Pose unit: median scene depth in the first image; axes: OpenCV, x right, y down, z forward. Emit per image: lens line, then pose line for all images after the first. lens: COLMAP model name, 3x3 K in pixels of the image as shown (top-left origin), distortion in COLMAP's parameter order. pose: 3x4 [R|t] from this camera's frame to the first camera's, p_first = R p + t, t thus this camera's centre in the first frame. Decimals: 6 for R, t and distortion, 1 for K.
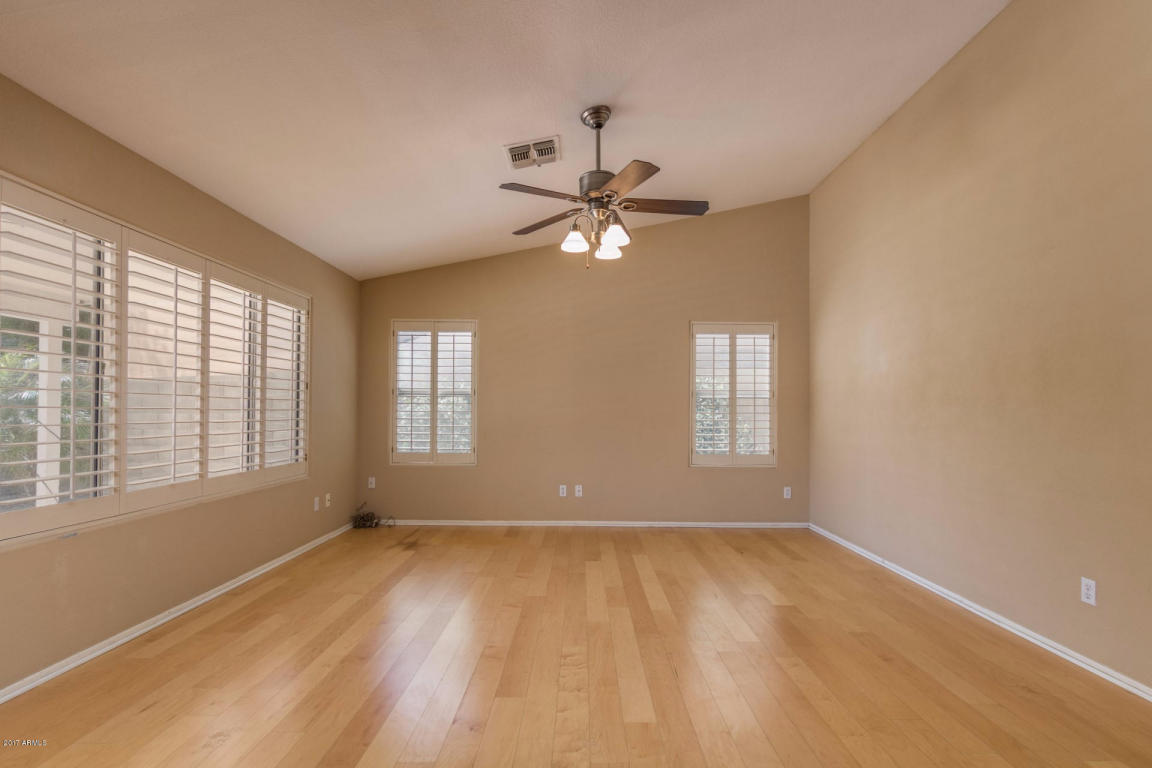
lens RADIAL K [[535.6, 0, 586.9], [0, 535.6, 403.8], [0, 0, 1]] dist [0.012780, -0.001628]
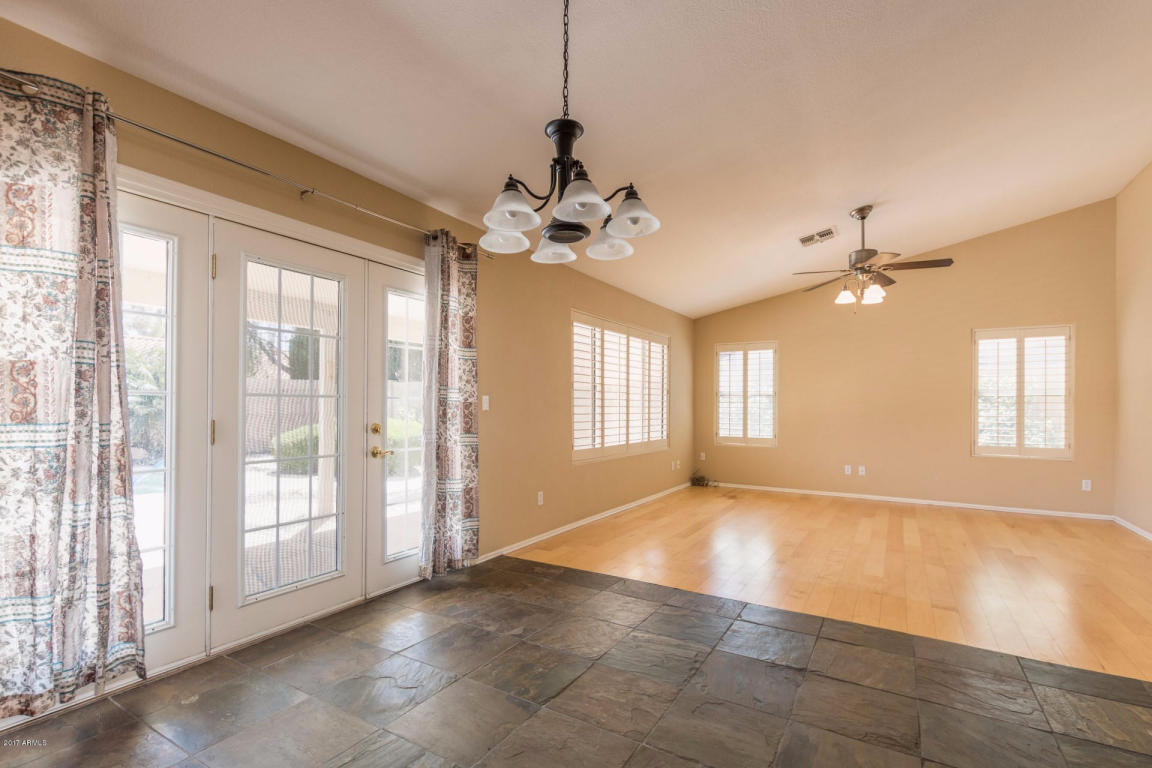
lens RADIAL K [[535.6, 0, 585.3], [0, 535.6, 404.5], [0, 0, 1]] dist [0.012780, -0.001628]
pose [[0.857686, -0.001739, -0.514171, 0.079614], [0.006639, 0.999948, 0.007692, -0.008179], [0.514131, -0.010011, 0.857653, -0.431546]]
